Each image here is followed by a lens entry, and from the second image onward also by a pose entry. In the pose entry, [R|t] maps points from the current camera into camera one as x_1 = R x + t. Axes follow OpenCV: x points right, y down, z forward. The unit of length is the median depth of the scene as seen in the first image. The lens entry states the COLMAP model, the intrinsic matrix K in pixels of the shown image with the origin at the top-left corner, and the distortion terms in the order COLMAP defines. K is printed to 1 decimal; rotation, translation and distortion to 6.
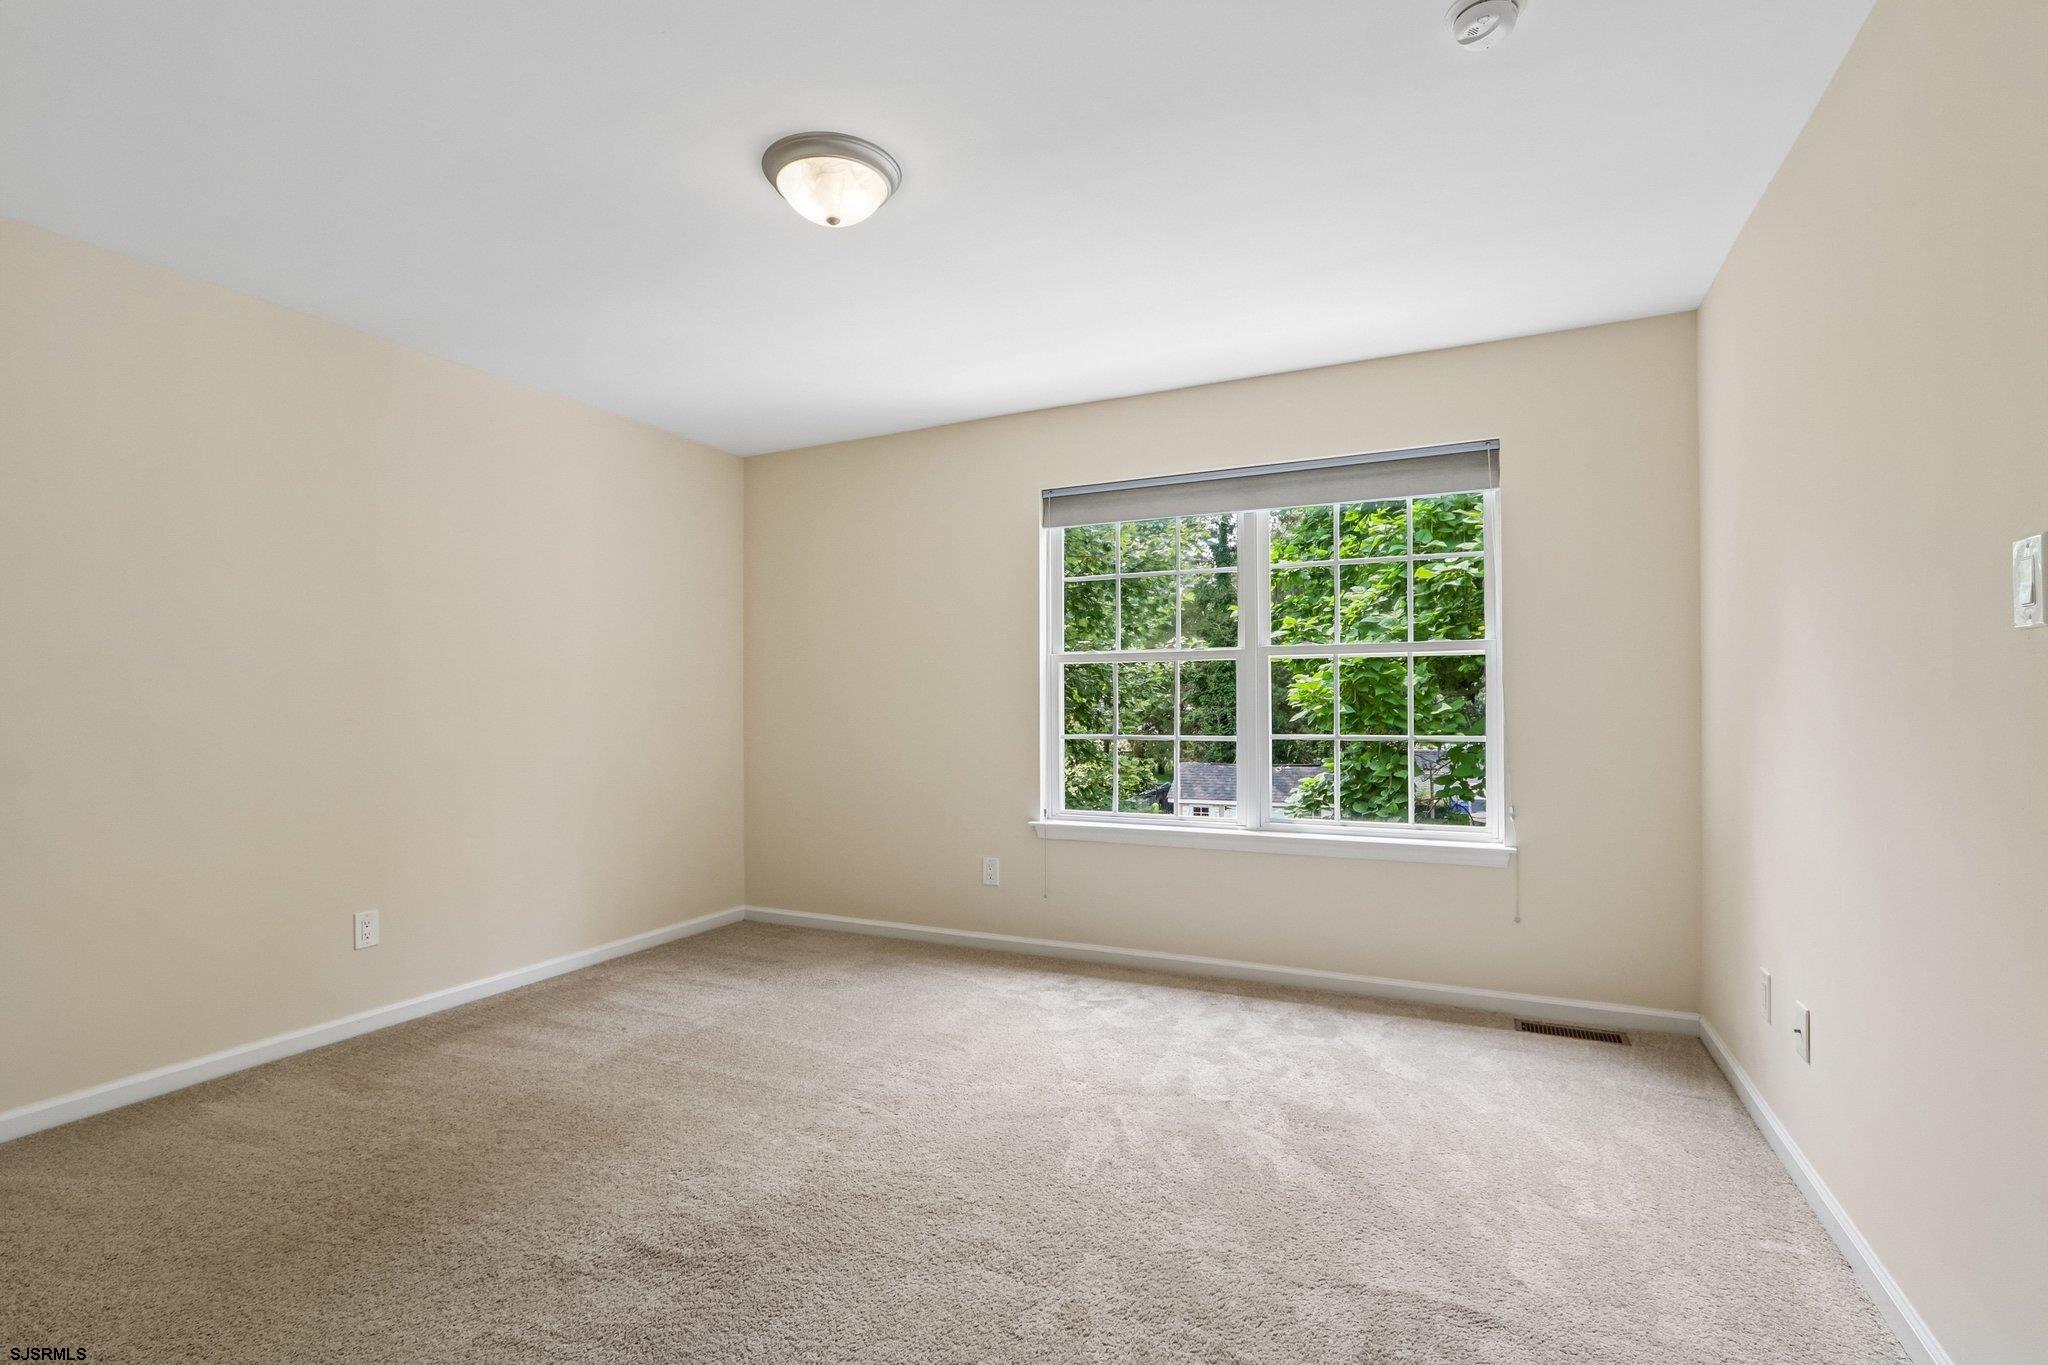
lens RADIAL K [[949.9, 0, 1020.8], [0, 949.9, 694.3], [0, 0, 1]] dist [-0.019984, 0.003322]
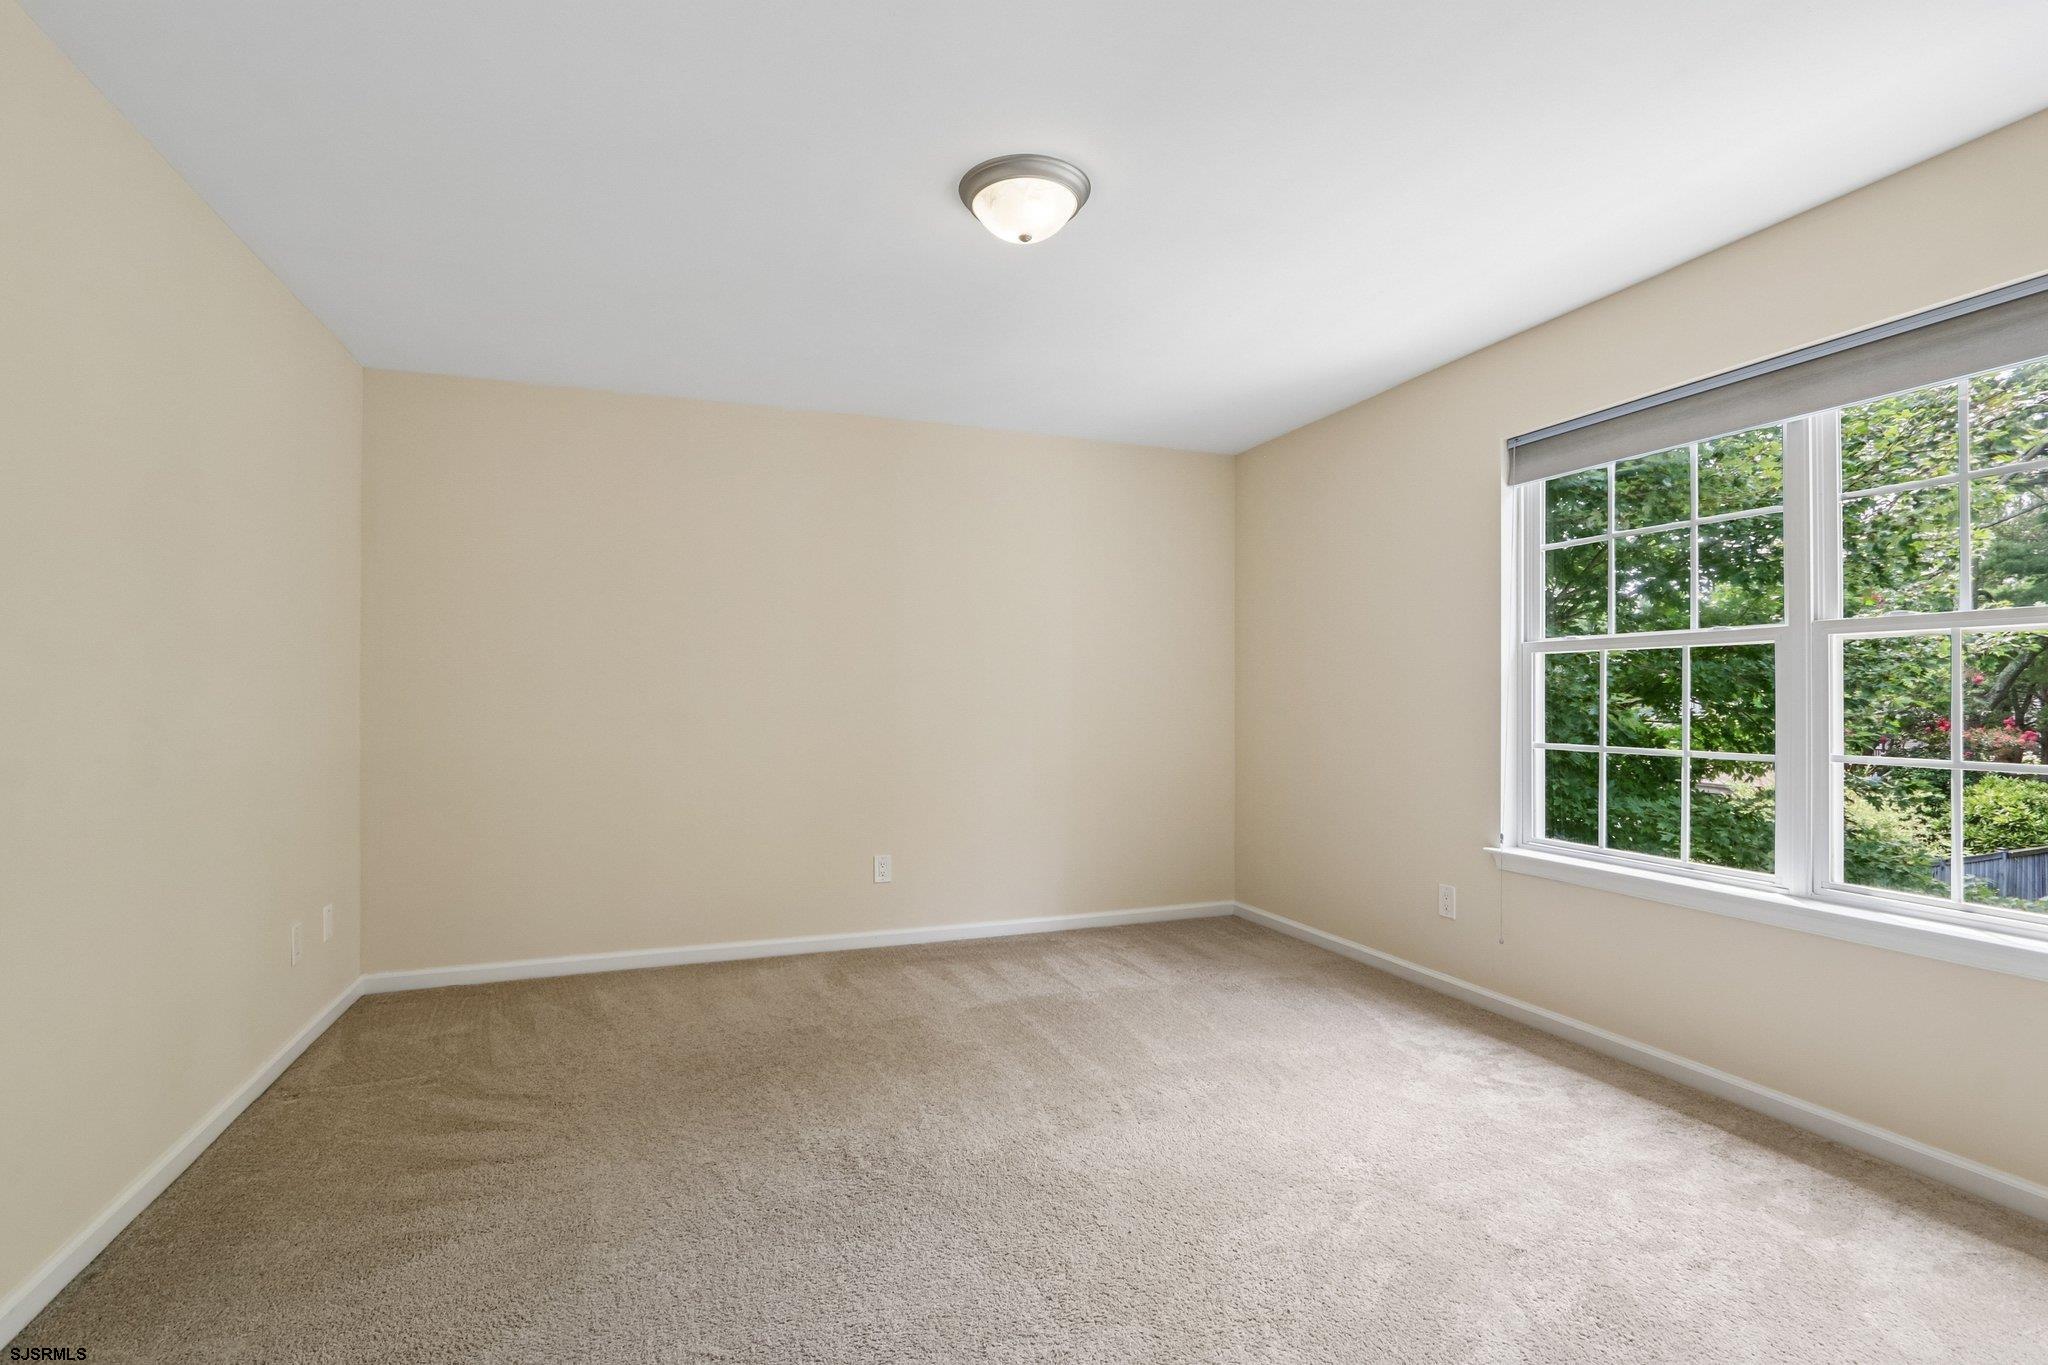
lens RADIAL K [[949.9, 0, 1013.2], [0, 949.9, 696.9], [0, 0, 1]] dist [-0.019984, 0.003322]
pose [[0.716857, 0.005804, -0.697196, 0.342355], [-0.000914, 0.999972, 0.007384, -0.002113], [0.697219, -0.004656, 0.716843, 0.160484]]
